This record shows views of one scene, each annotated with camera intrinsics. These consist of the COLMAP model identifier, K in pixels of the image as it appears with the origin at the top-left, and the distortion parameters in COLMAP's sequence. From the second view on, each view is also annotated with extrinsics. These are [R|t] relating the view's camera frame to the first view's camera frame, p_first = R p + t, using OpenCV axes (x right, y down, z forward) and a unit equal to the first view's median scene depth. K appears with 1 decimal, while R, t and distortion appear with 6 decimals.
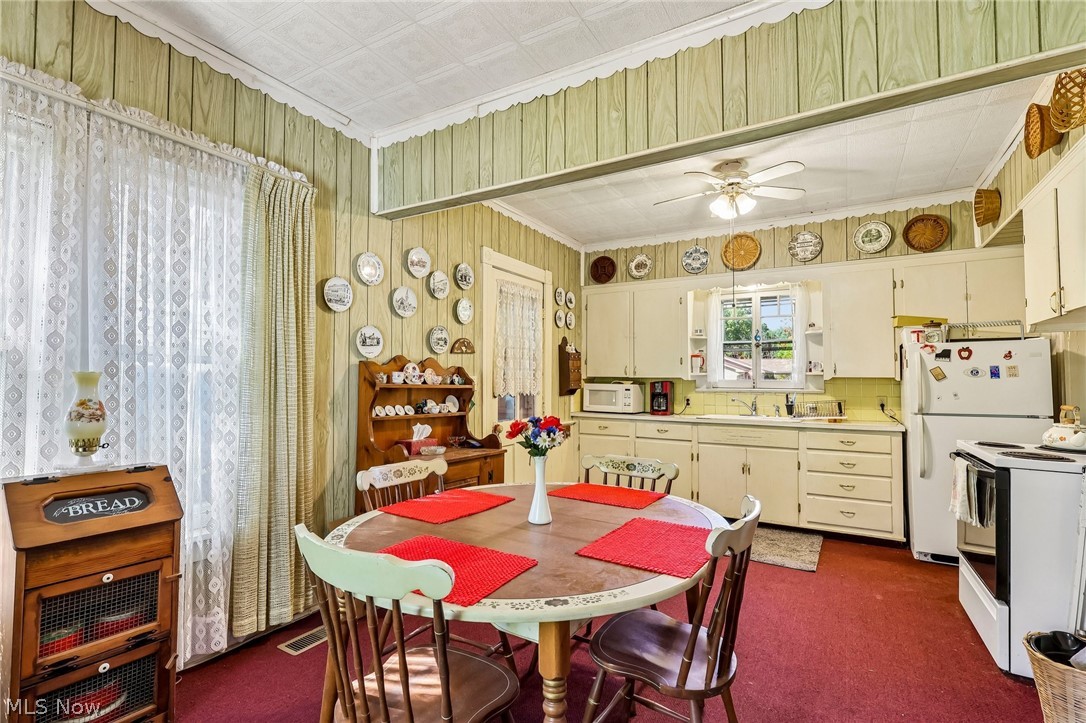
lens RADIAL K [[501.0, 0, 541.7], [0, 501.0, 361.1], [0, 0, 1]] dist [-0.001758, 0.002026]
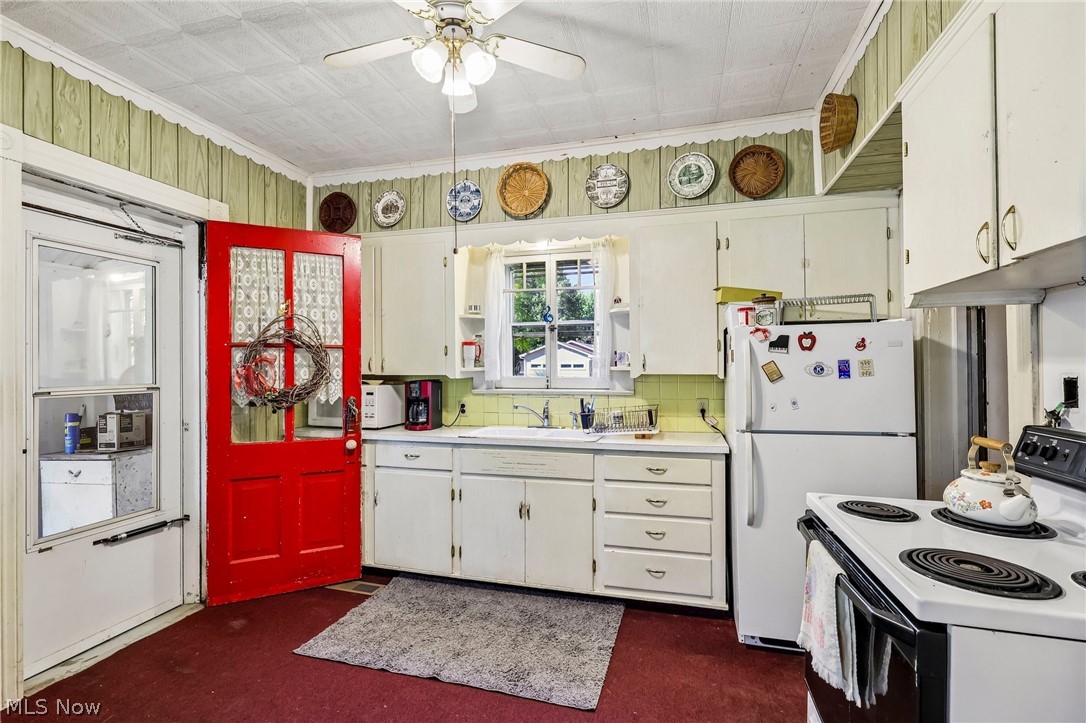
lens RADIAL K [[501.0, 0, 541.8], [0, 501.0, 360.0], [0, 0, 1]] dist [-0.001758, 0.002026]
pose [[0.964362, -0.007307, 0.264486, 0.269733], [0.000165, 0.999635, 0.027015, -0.007084], [-0.264587, -0.026009, 0.964011, 0.371245]]
